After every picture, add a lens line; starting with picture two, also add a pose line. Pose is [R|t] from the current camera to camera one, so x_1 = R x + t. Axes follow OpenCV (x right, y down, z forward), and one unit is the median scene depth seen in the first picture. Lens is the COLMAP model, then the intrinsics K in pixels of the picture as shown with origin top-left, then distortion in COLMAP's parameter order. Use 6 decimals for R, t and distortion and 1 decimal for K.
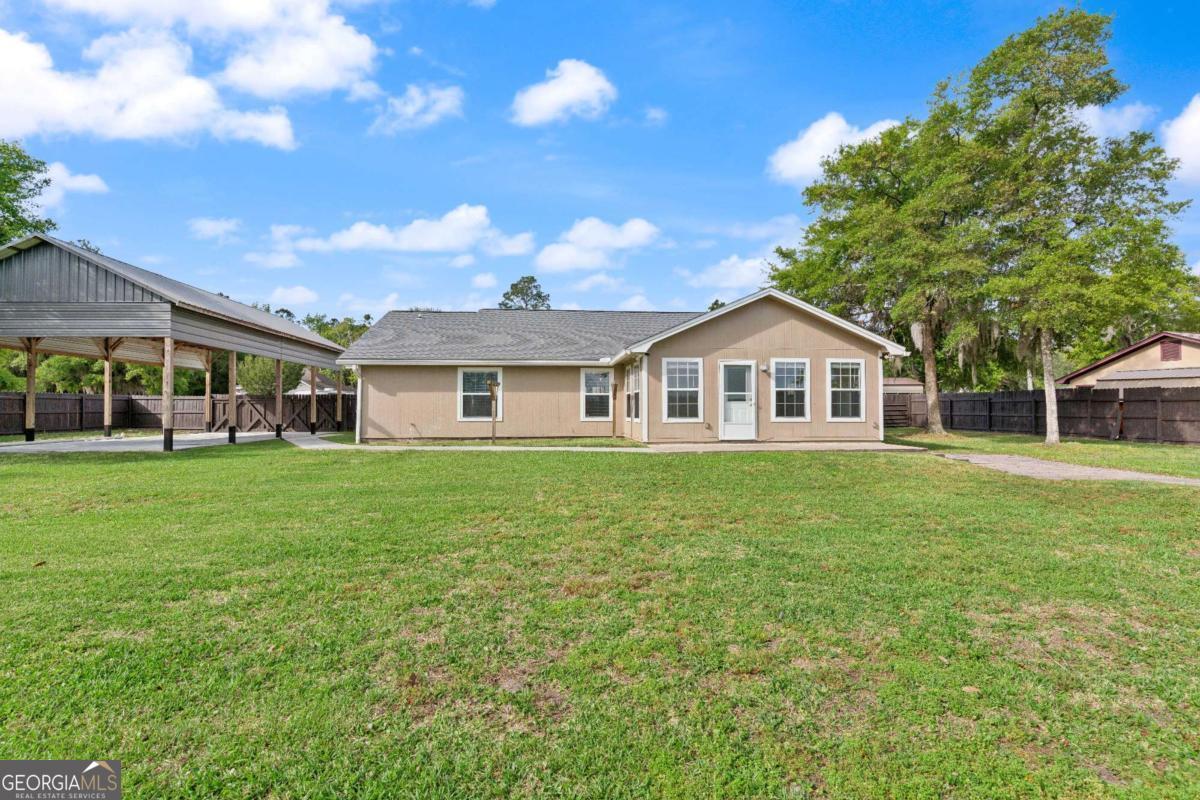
lens RADIAL K [[569.2, 0, 599.5], [0, 569.2, 399.7], [0, 0, 1]] dist [0.002173, -0.002803]
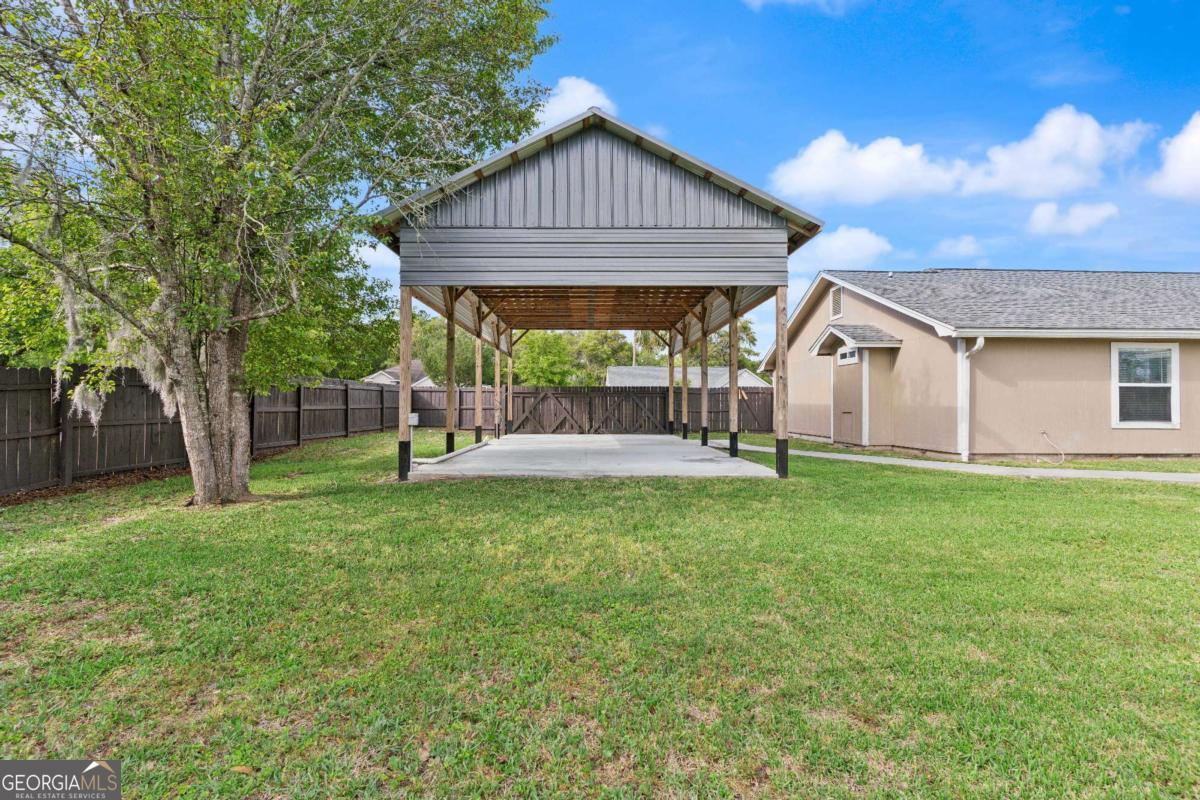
lens RADIAL K [[569.2, 0, 596.9], [0, 569.2, 405.3], [0, 0, 1]] dist [0.002173, -0.002803]
pose [[0.998177, 0.006381, -0.060013, -0.770441], [-0.005278, 0.999815, 0.018522, 0.004473], [0.060120, -0.018171, 0.998026, 0.341939]]
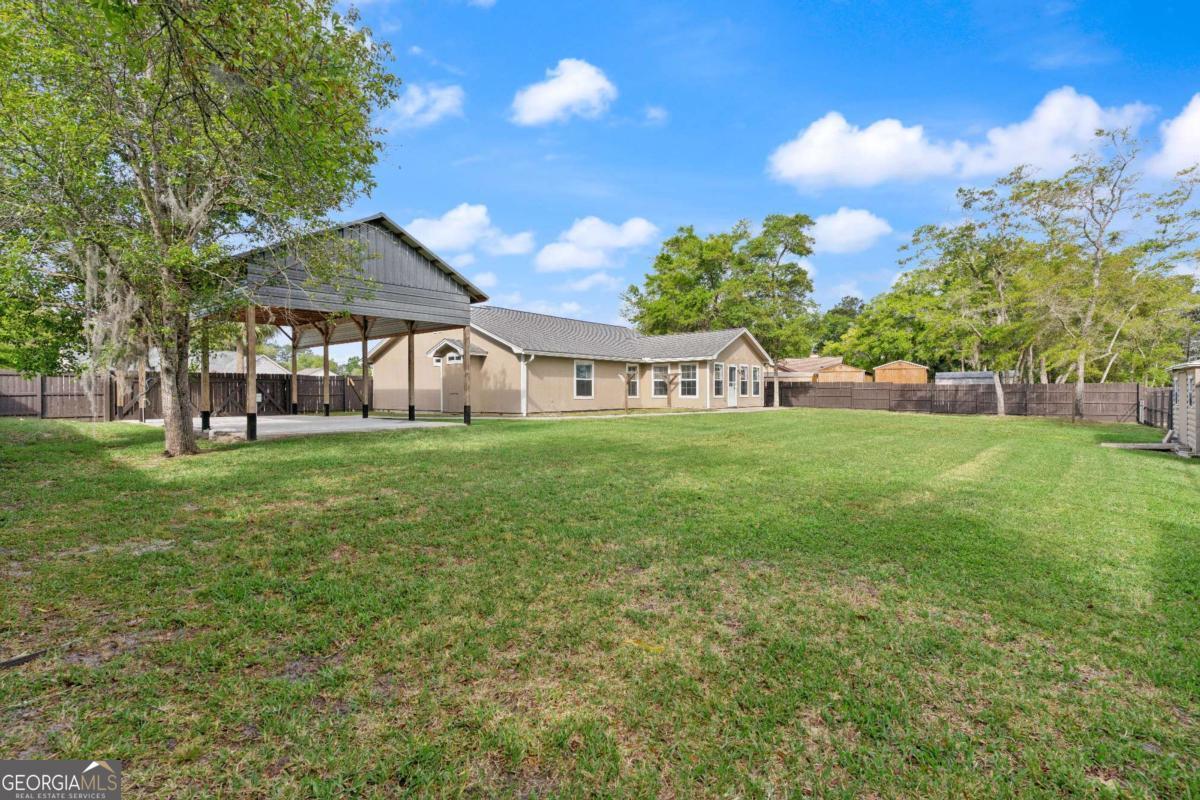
lens RADIAL K [[569.2, 0, 602.3], [0, 569.2, 394.5], [0, 0, 1]] dist [0.002173, -0.002803]
pose [[0.677015, -0.001780, 0.735967, -1.195664], [-0.011983, 0.999838, 0.013442, 0.008118], [-0.735871, -0.017920, 0.676884, 0.031654]]
